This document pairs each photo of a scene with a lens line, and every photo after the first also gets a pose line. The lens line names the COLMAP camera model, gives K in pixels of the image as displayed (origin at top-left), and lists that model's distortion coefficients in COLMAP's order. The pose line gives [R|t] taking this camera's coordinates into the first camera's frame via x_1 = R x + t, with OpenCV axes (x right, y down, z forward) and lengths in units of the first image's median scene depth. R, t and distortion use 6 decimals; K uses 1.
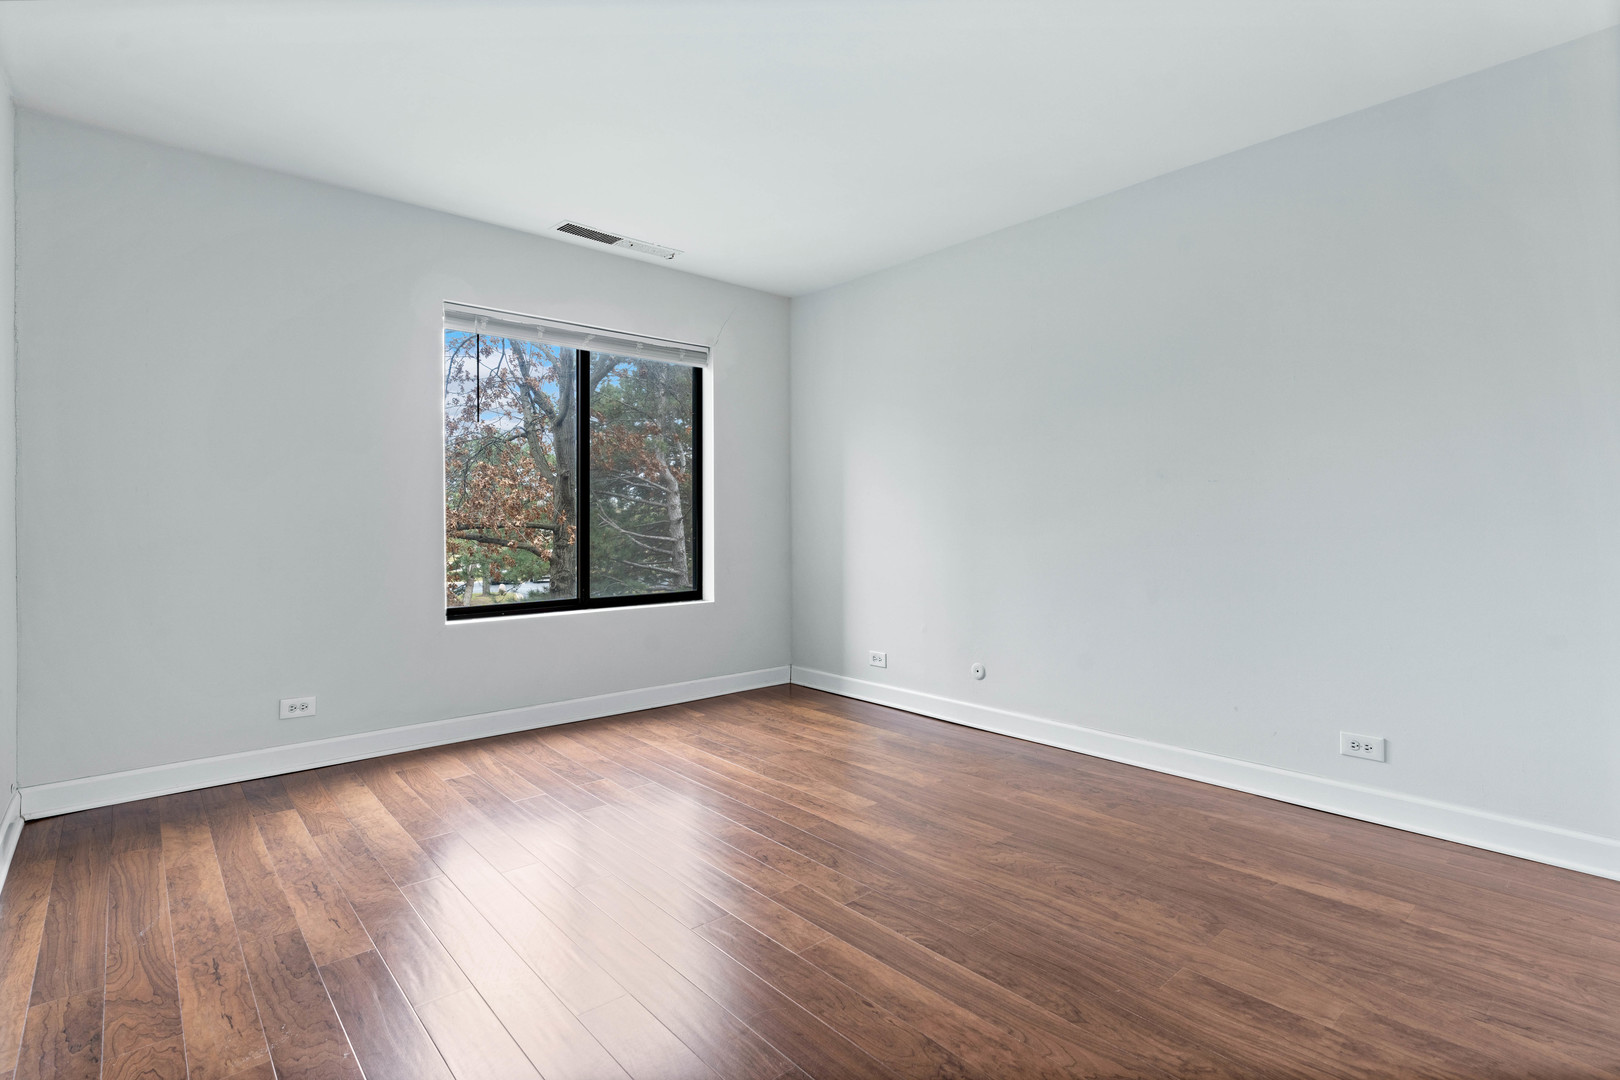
lens RADIAL K [[766.5, 0, 807.8], [0, 766.5, 527.8], [0, 0, 1]] dist [-0.005170, 0.001083]
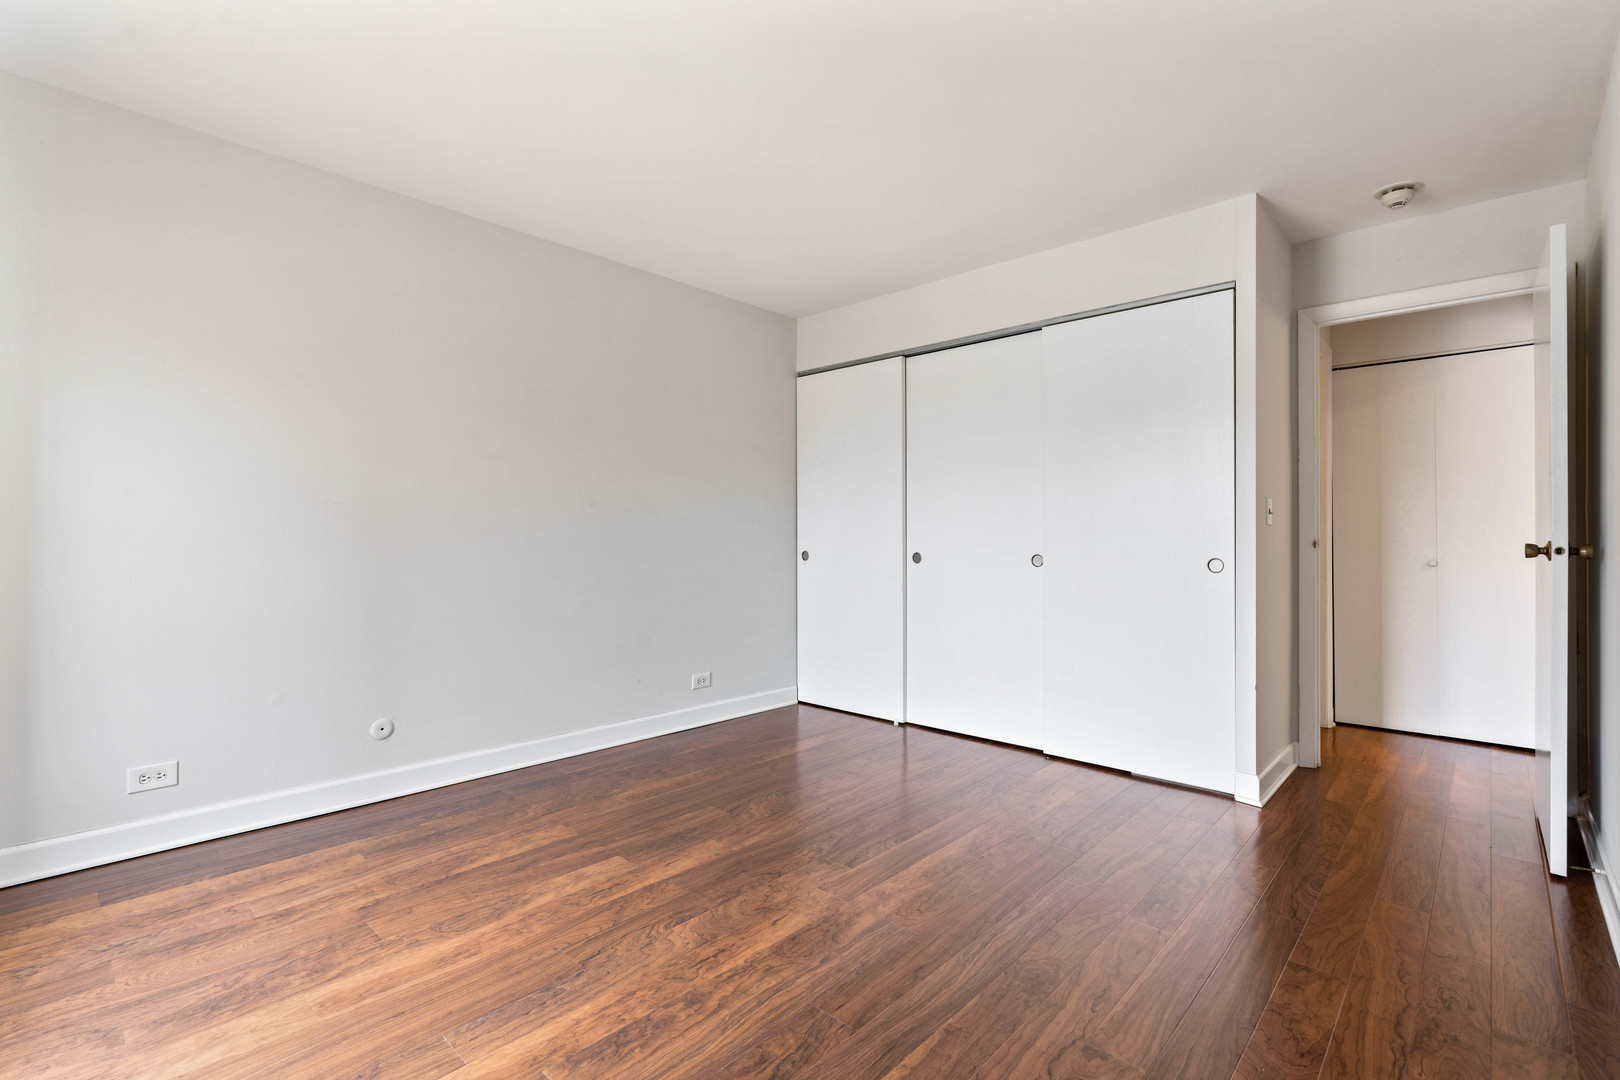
lens RADIAL K [[704.3, 0, 812.2], [0, 704.3, 537.5], [0, 0, 1]] dist [-0.001213, 0.000117]
pose [[-0.071391, 0.007425, 0.997421, -0.696365], [0.008669, 0.999939, -0.006824, -0.006260], [-0.997411, 0.008160, -0.071451, 0.766617]]
